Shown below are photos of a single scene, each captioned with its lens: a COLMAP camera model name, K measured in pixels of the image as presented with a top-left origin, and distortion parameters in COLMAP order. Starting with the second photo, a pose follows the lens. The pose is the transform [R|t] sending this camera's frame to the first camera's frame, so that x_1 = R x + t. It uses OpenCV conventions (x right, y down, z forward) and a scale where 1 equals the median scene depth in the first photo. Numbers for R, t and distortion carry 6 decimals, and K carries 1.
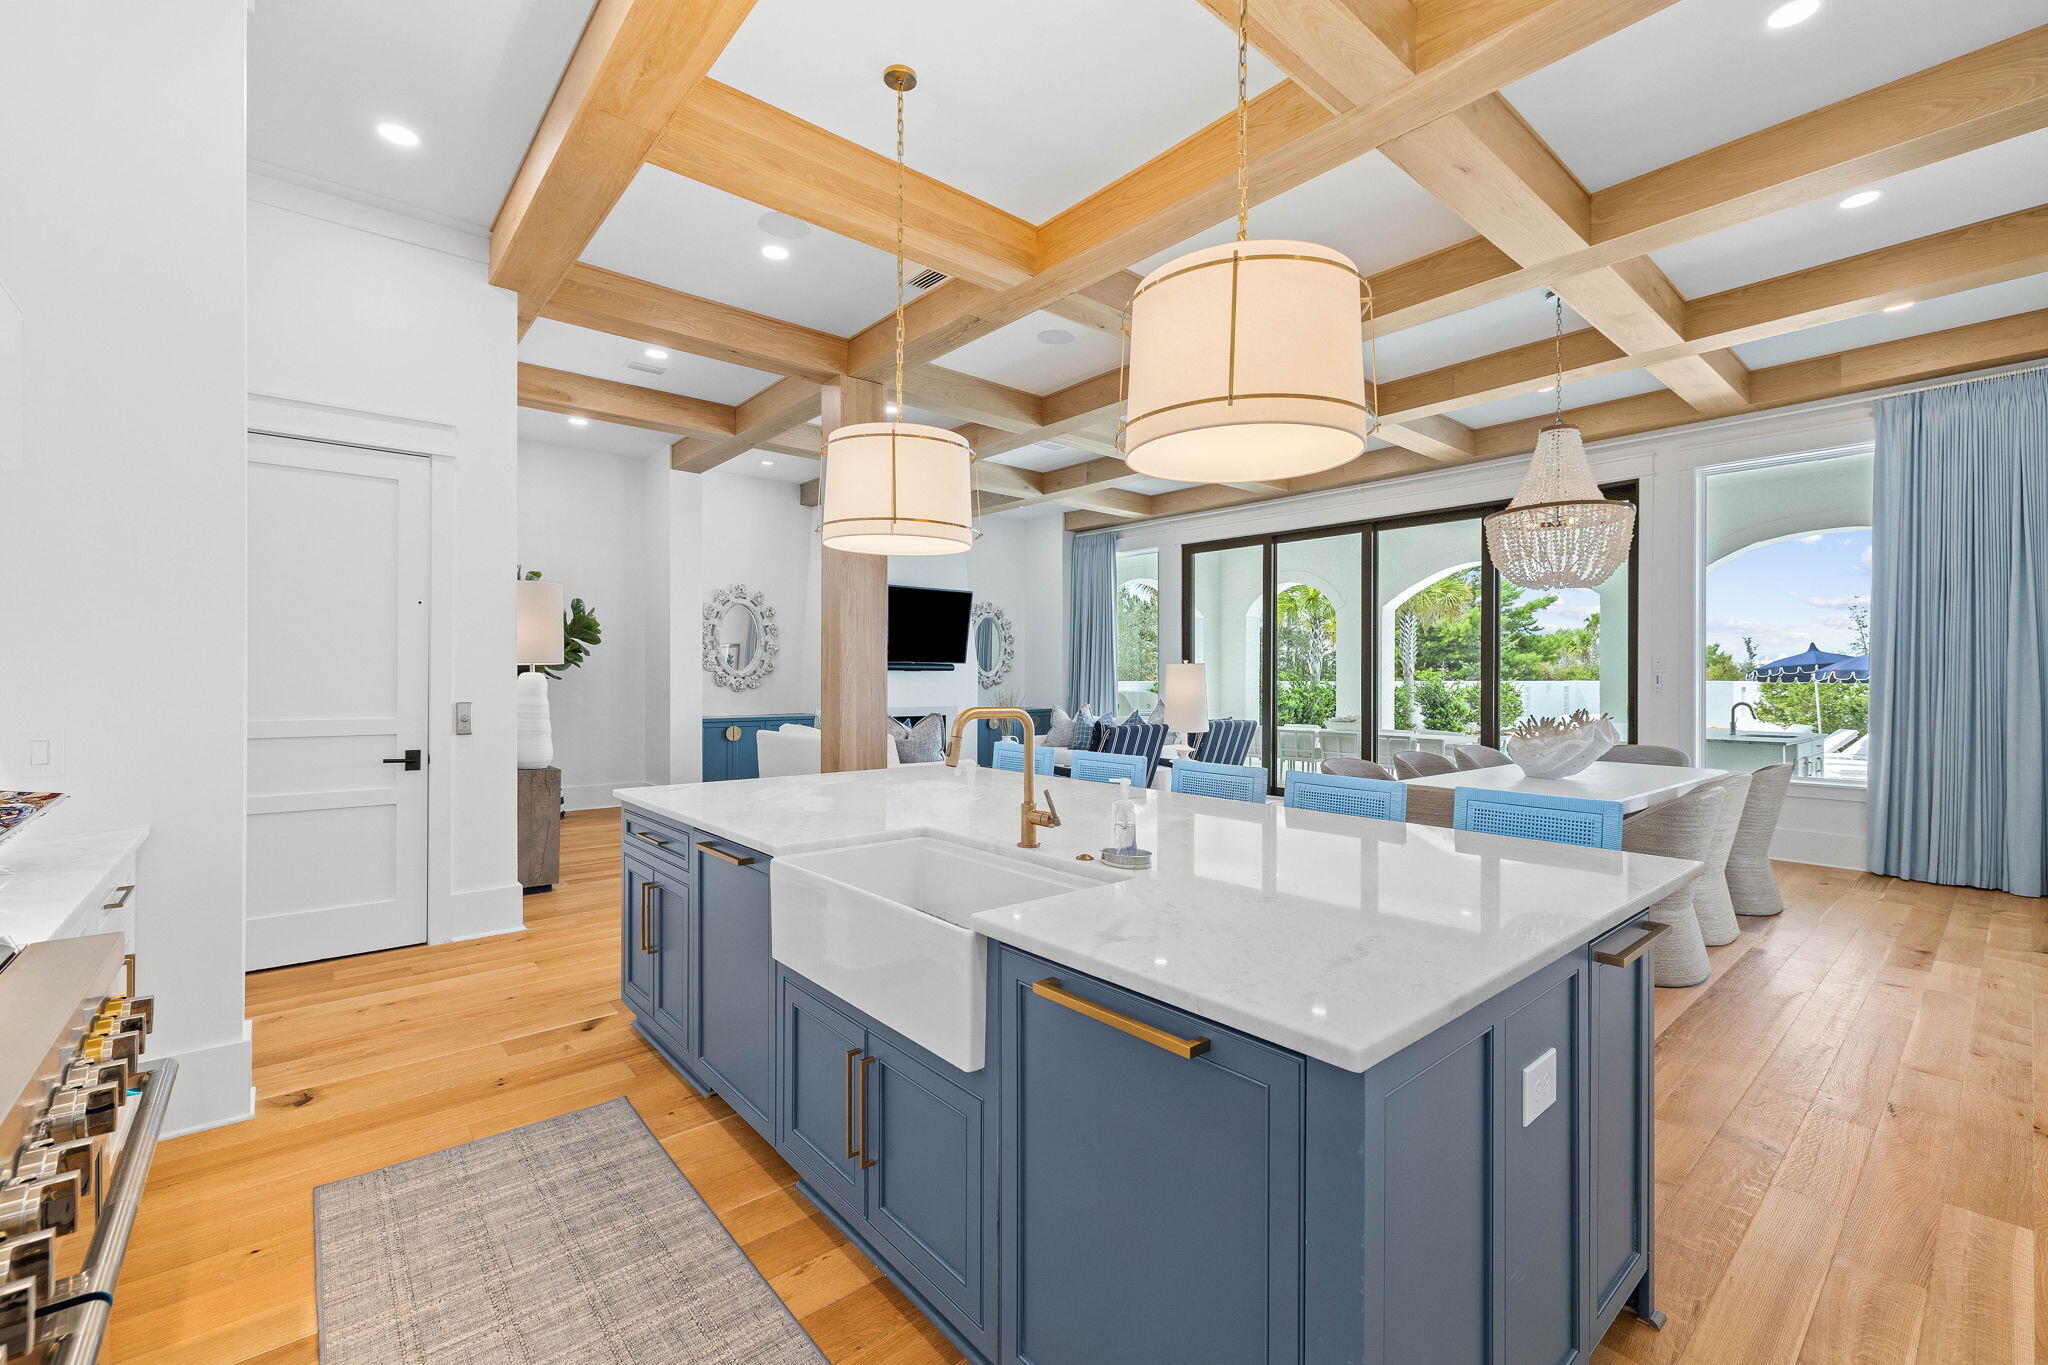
lens RADIAL K [[860.4, 0, 1037.8], [0, 860.4, 678.7], [0, 0, 1]] dist [-0.001726, -0.000079]
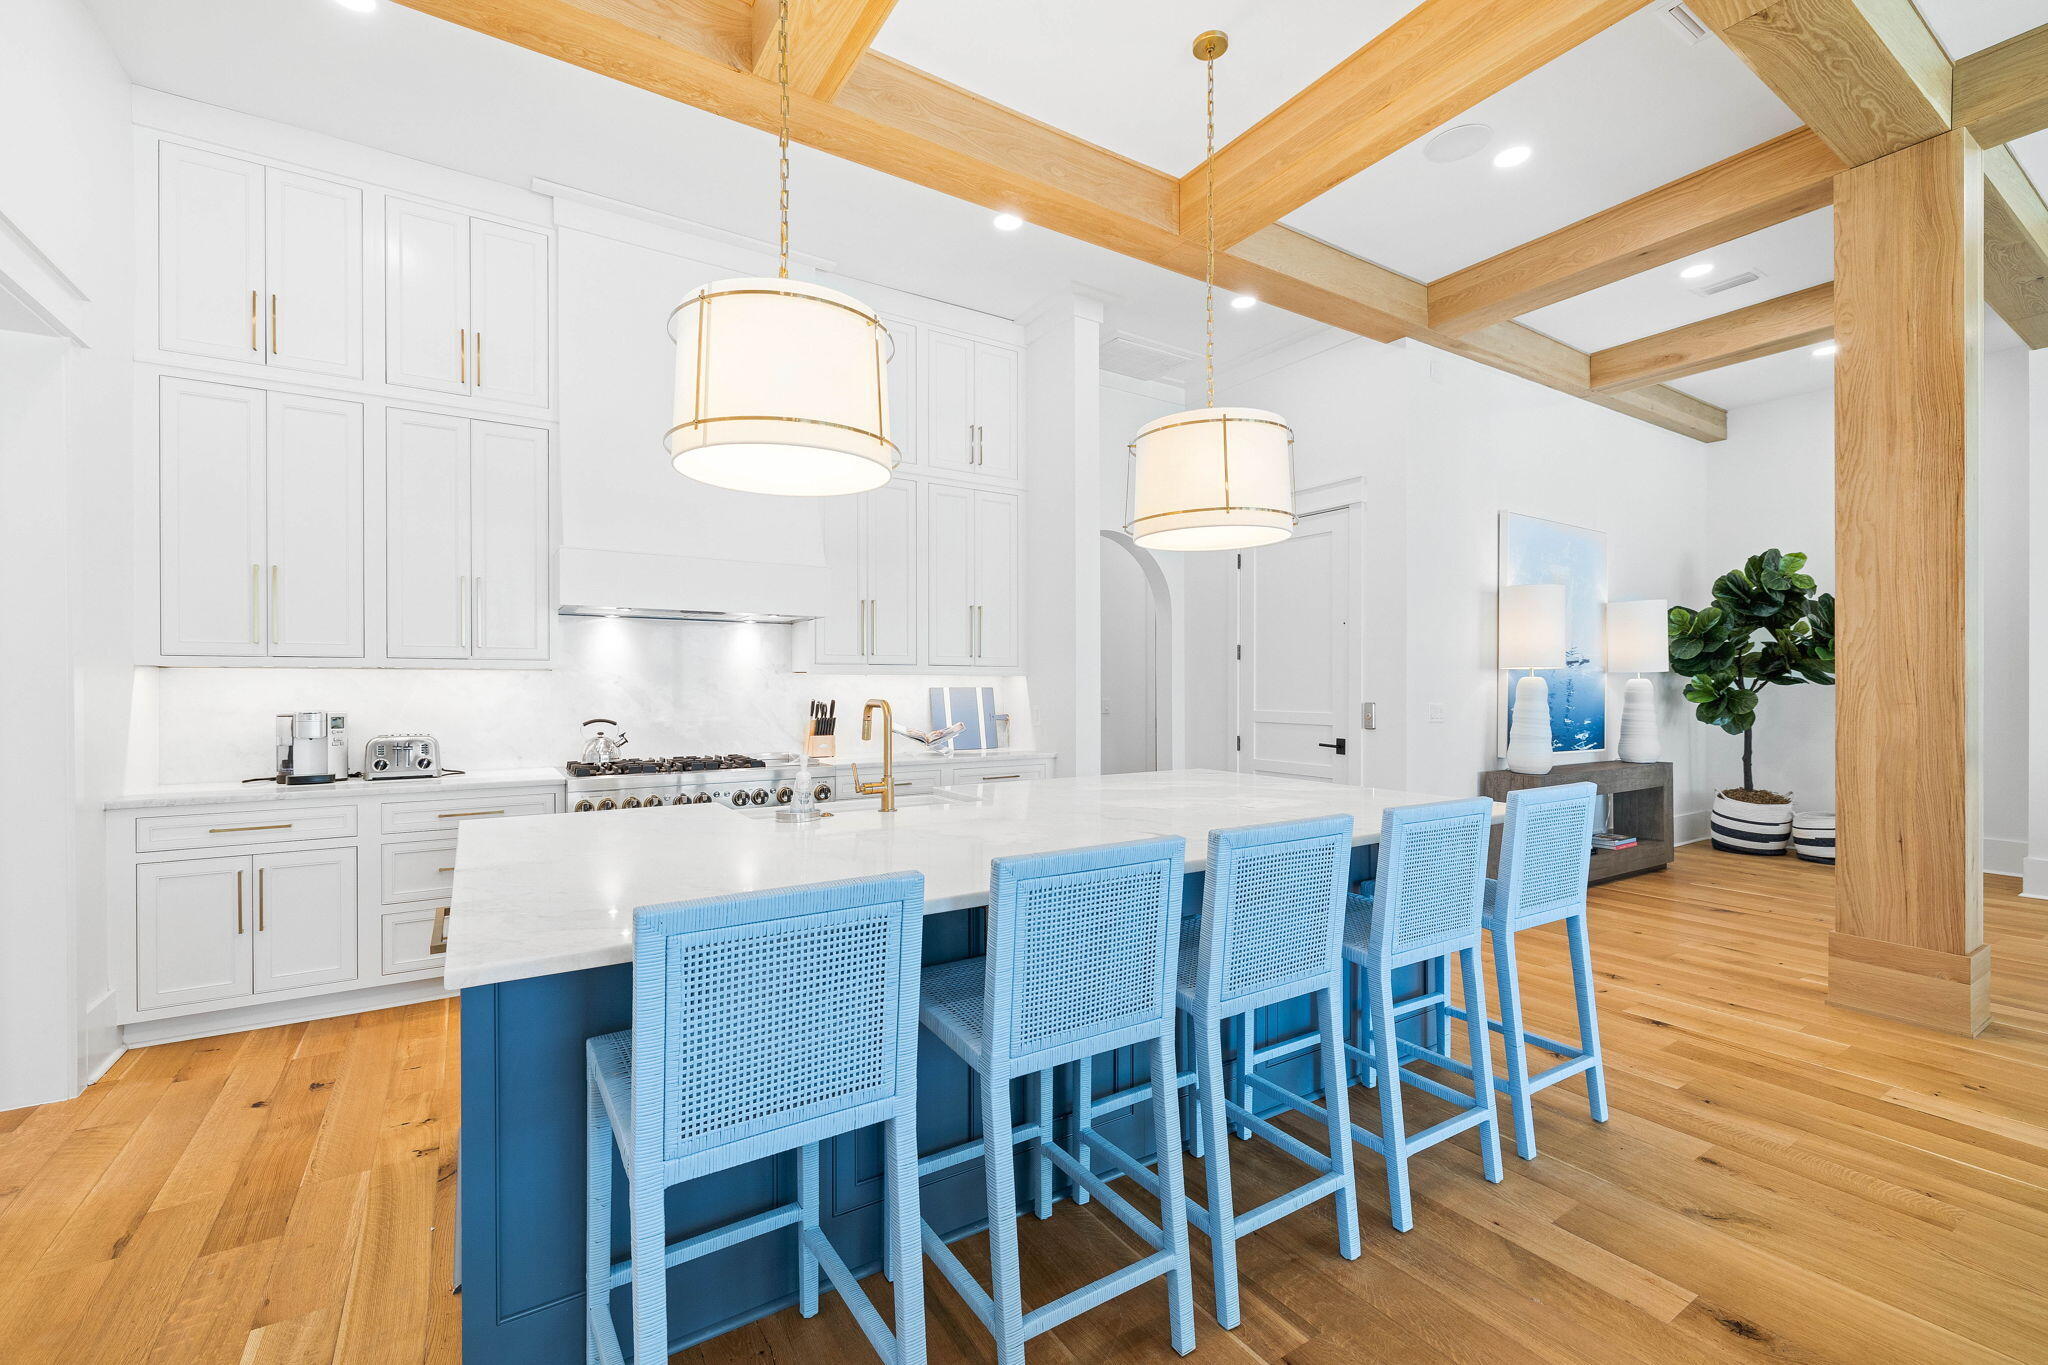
lens RADIAL K [[860.4, 0, 1014.7], [0, 860.4, 687.8], [0, 0, 1]] dist [-0.001726, -0.000079]
pose [[-0.157263, 0.002424, -0.987554, 0.959285], [0.000564, 0.999997, 0.002364, 0.005964], [0.987557, -0.000185, -0.157264, 1.108656]]
